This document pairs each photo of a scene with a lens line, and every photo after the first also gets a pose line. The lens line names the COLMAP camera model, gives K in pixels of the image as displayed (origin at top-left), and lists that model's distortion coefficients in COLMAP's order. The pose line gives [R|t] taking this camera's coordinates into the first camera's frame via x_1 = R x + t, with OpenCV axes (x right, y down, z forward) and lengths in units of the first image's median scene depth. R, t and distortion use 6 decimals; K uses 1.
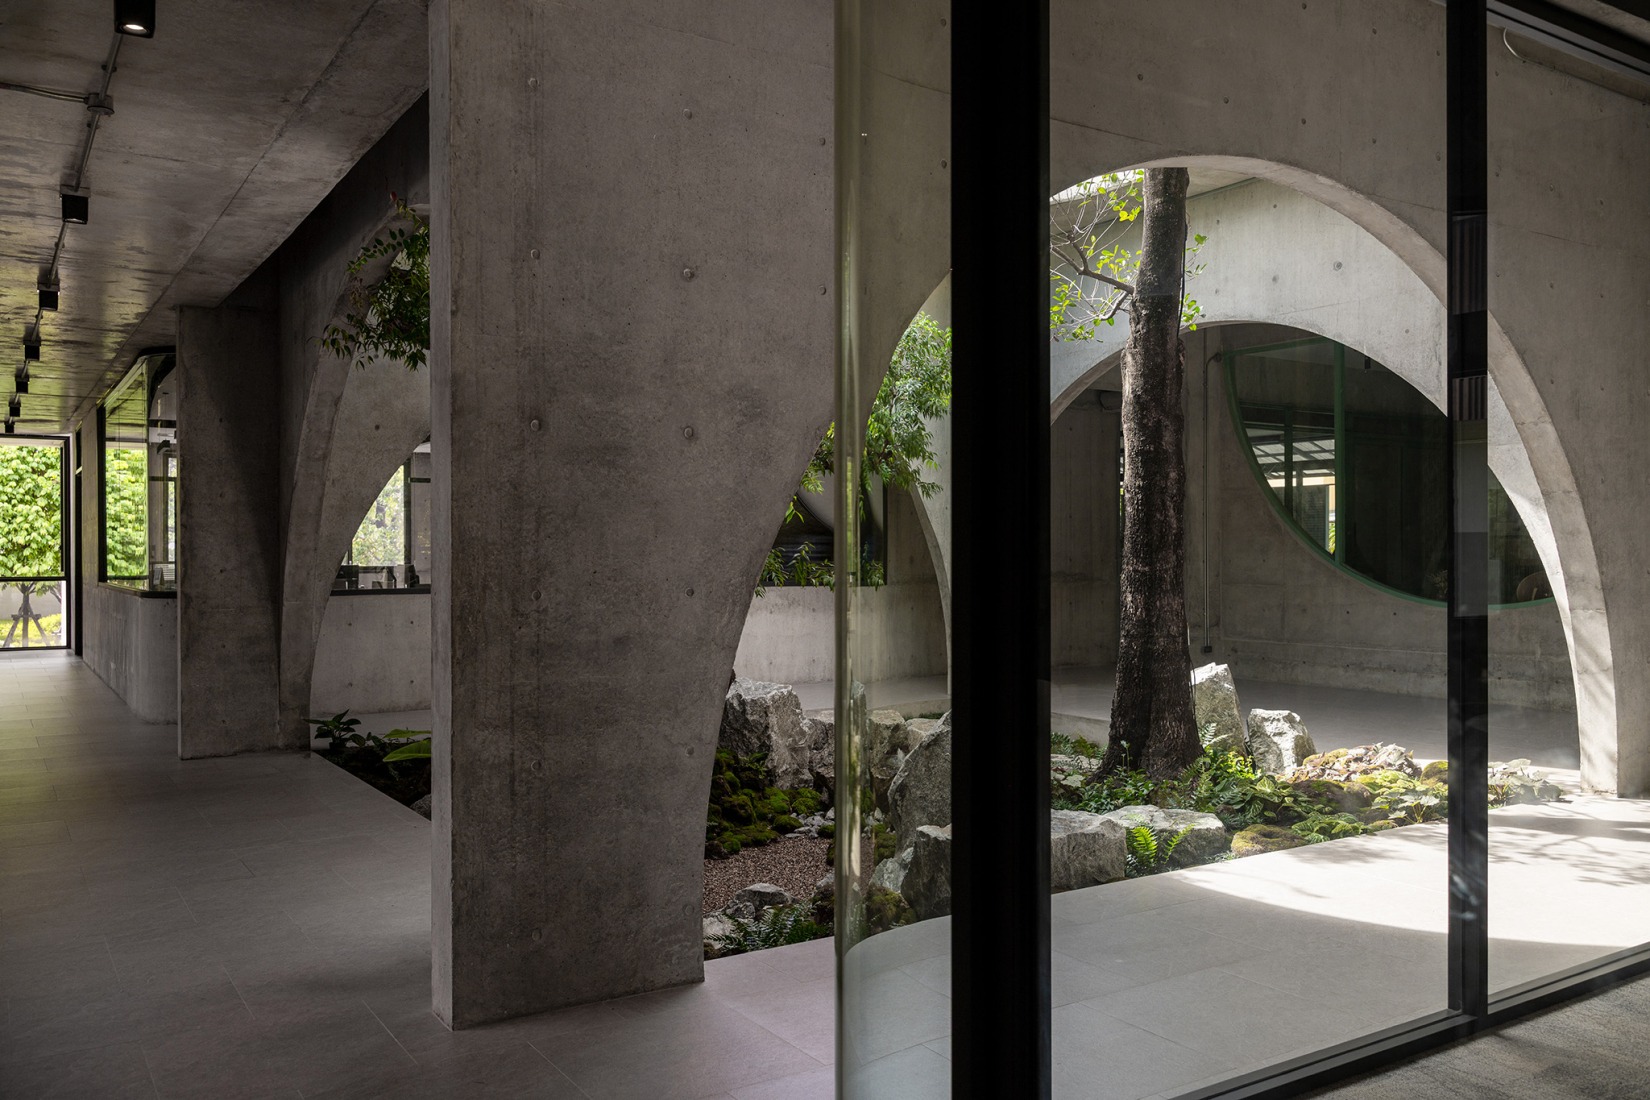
lens RADIAL K [[1312.0, 0, 822.7], [0, 1312.0, 525.5], [0, 0, 1]] dist [0.000559, -0.004653]
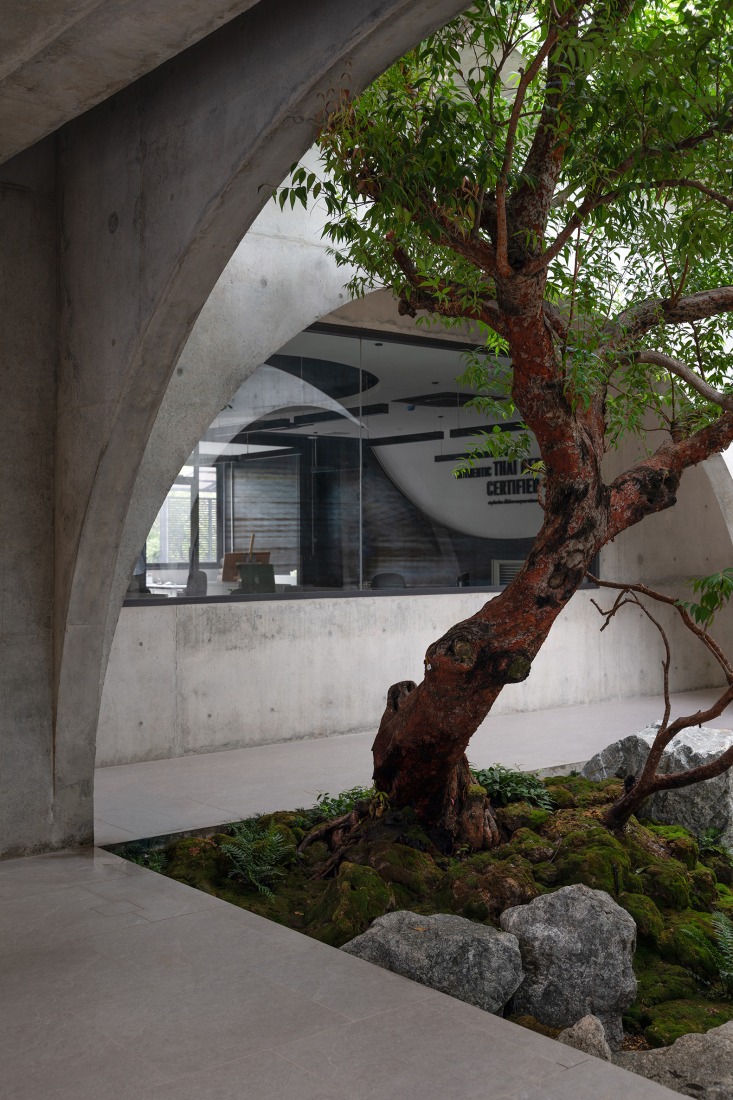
lens RADIAL K [[1207.6, 0, 369.1], [0, 1207.6, 500.2], [0, 0, 1]] dist [0.010249, -0.025139]
pose [[0.993376, 0.003798, 0.114848, -0.348645], [-0.001580, 0.999811, -0.019399, 0.006642], [-0.114900, 0.019089, 0.993194, 0.395574]]
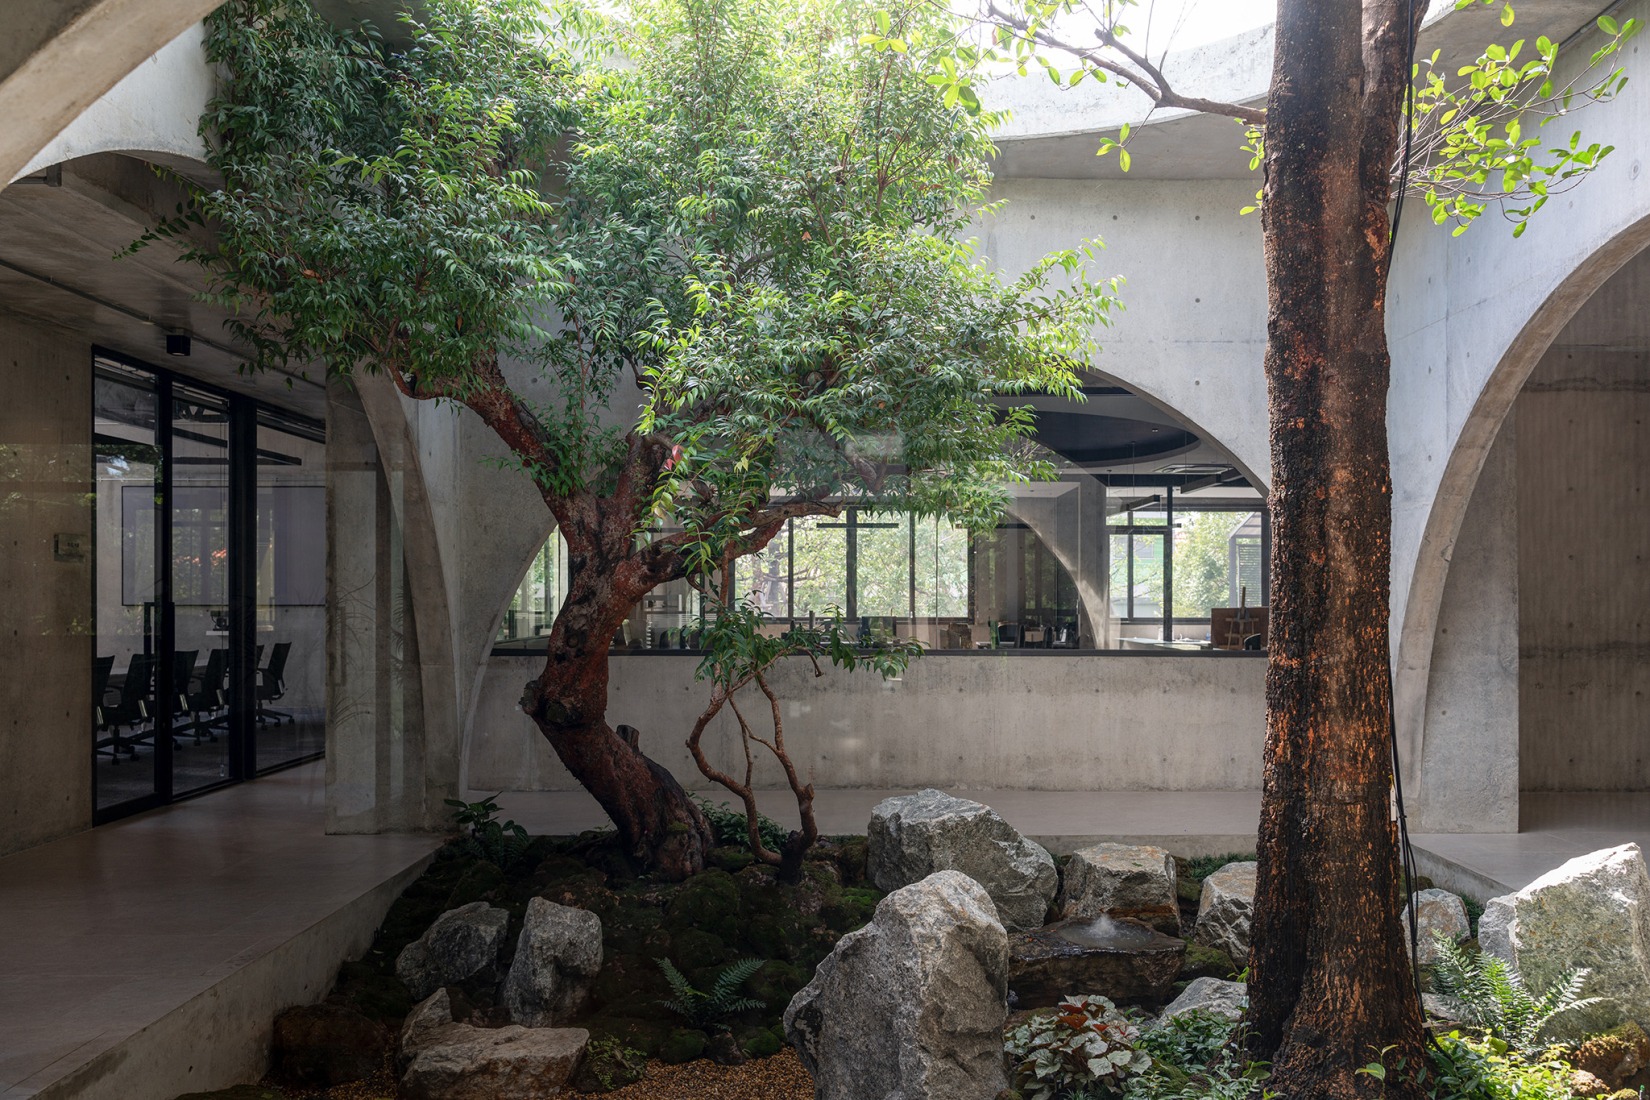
lens RADIAL K [[1327.5, 0, 860.2], [0, 1327.5, 566.5], [0, 0, 1]] dist [-0.006125, -0.002767]
pose [[0.848165, -0.006676, -0.529691, 0.330490], [0.004634, 0.999976, -0.005184, -0.002137], [0.529713, 0.001943, 0.848175, 0.420081]]
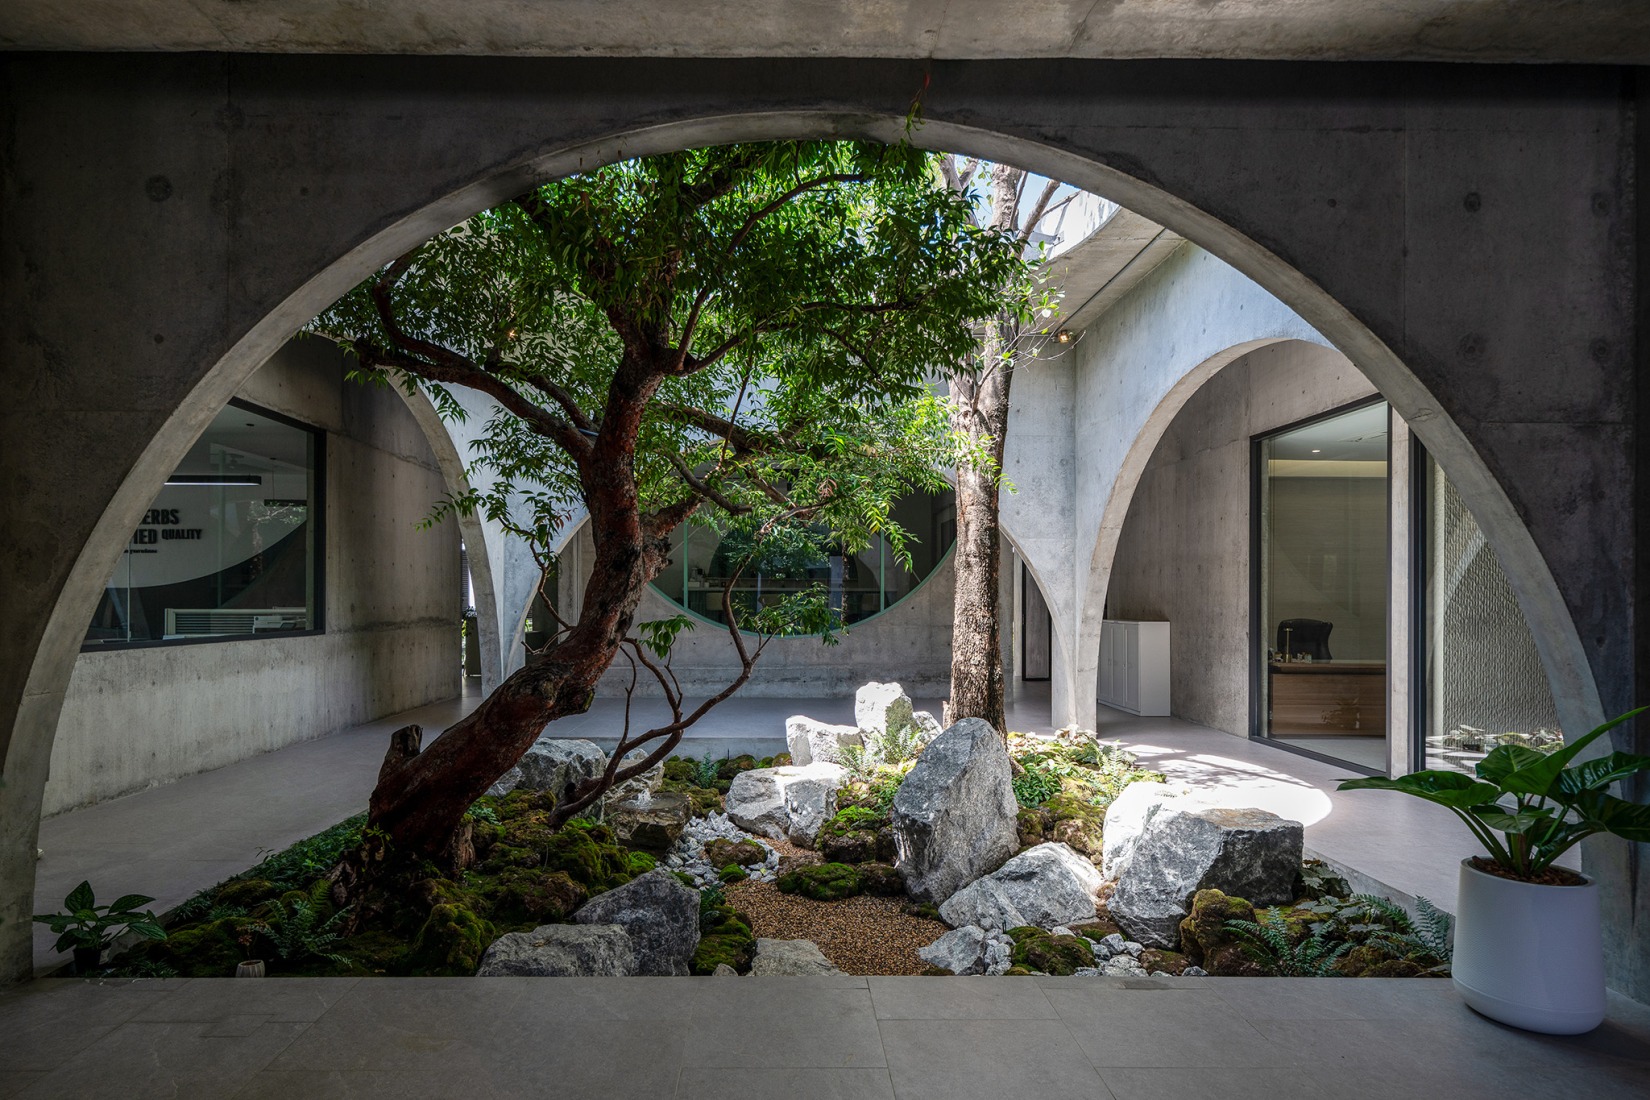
lens RADIAL K [[916.4, 0, 788.3], [0, 916.4, 590.7], [0, 0, 1]] dist [0.004424, -0.000499]
pose [[0.522508, 0.012366, 0.852545, -0.591580], [-0.022202, 0.999753, -0.000894, 0.012127], [-0.852345, -0.018461, 0.522653, 0.601970]]
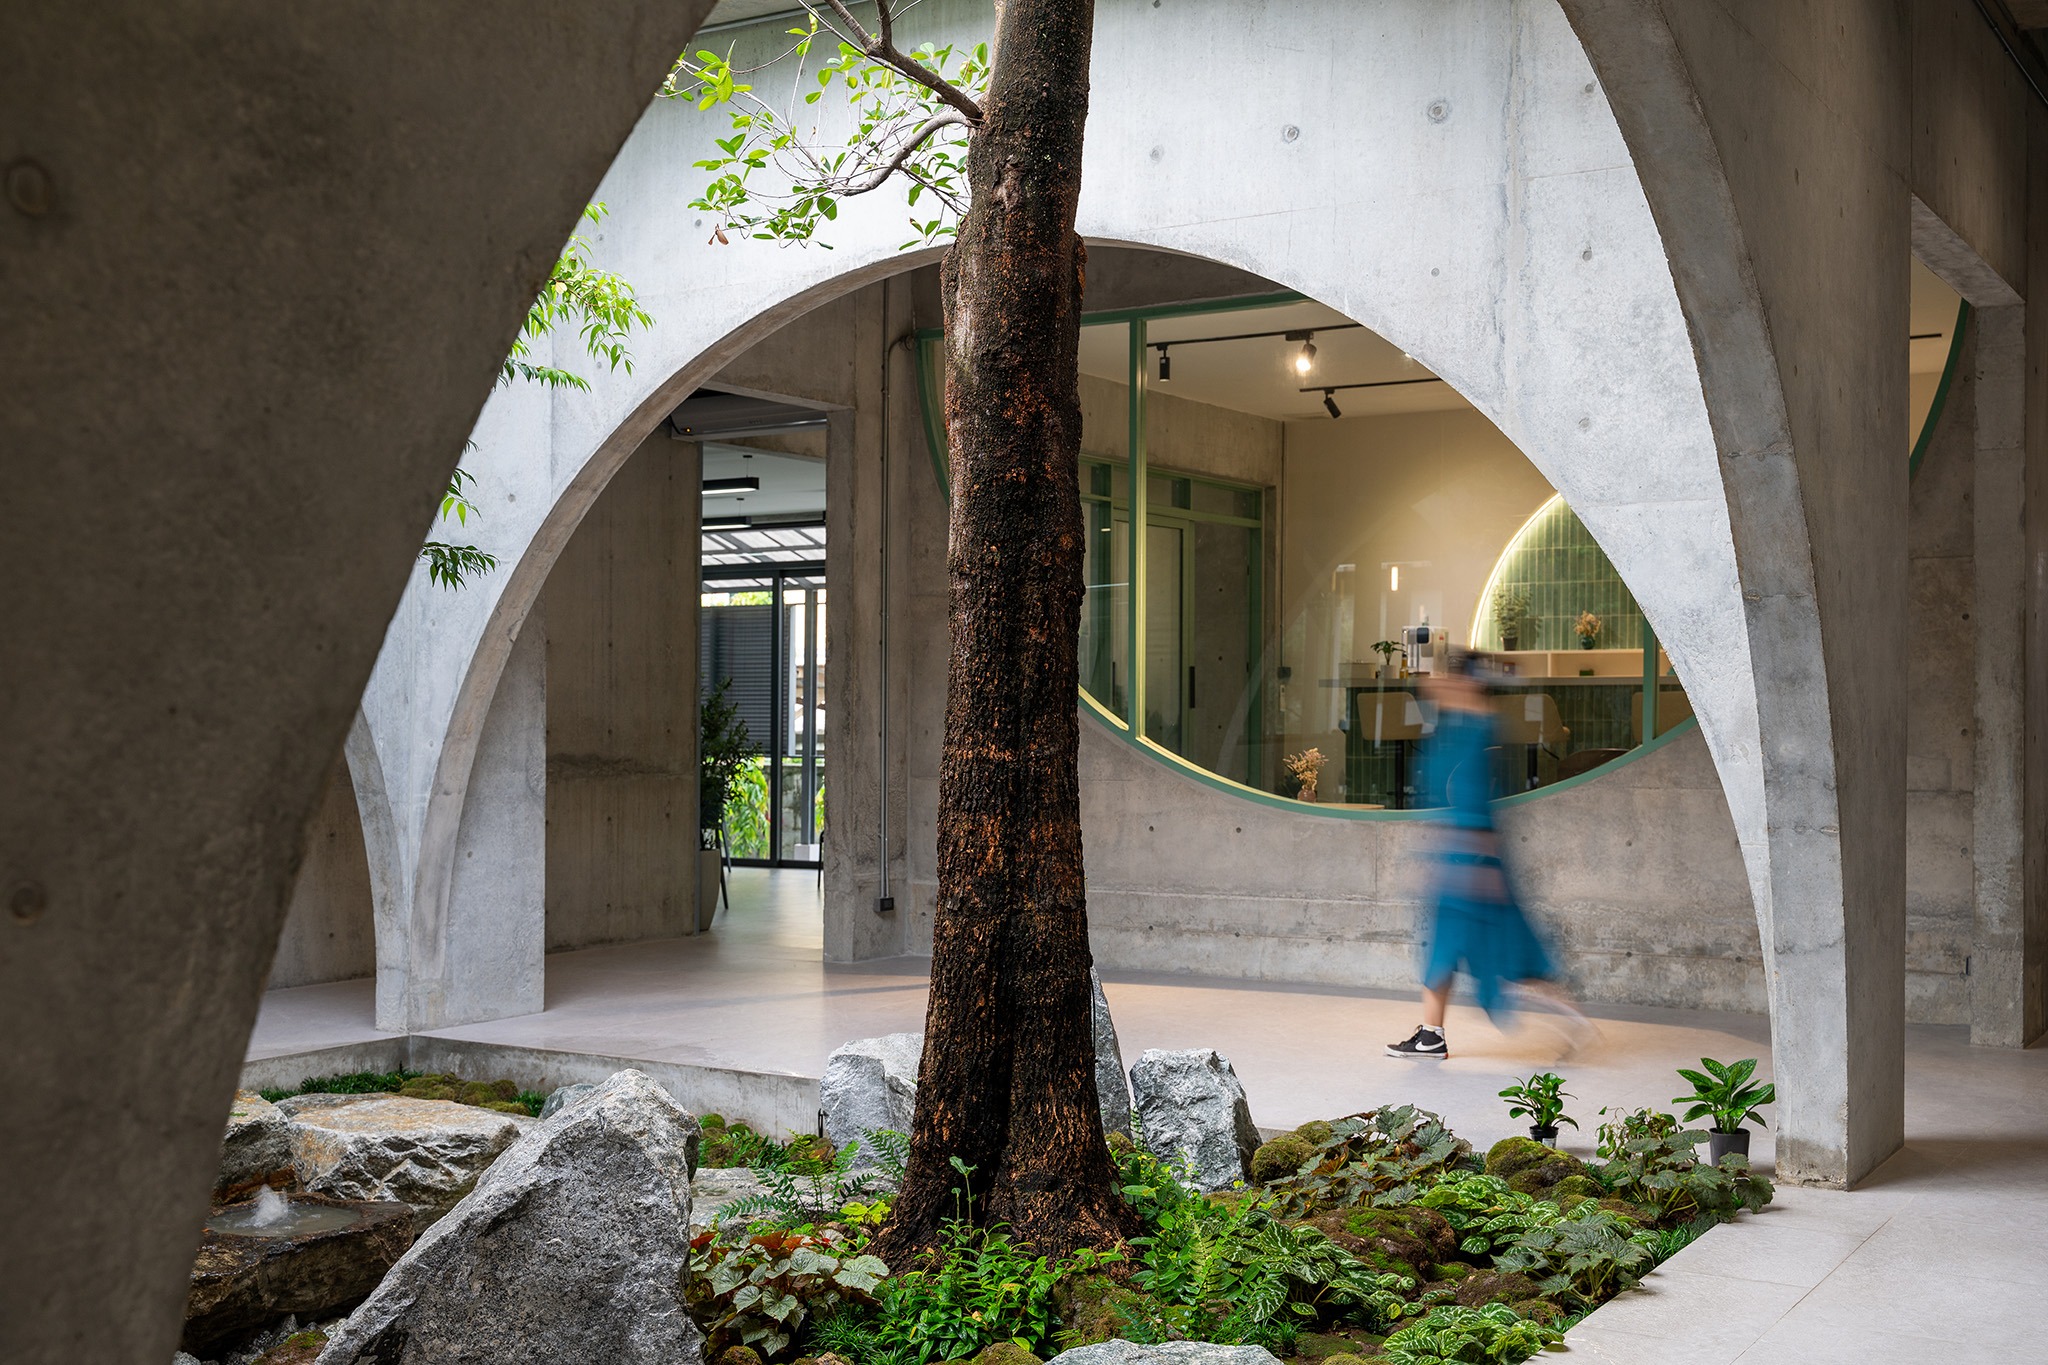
lens RADIAL K [[2248.3, 0, 1024.0], [0, 2248.3, 682.5], [0, 0, 1]] dist [0.010249, -0.025139]
pose [[0.906056, 0.005563, 0.423121, -0.054332], [-0.007966, 0.999961, 0.003913, 0.005250], [-0.423082, -0.006916, 0.906065, 0.286974]]
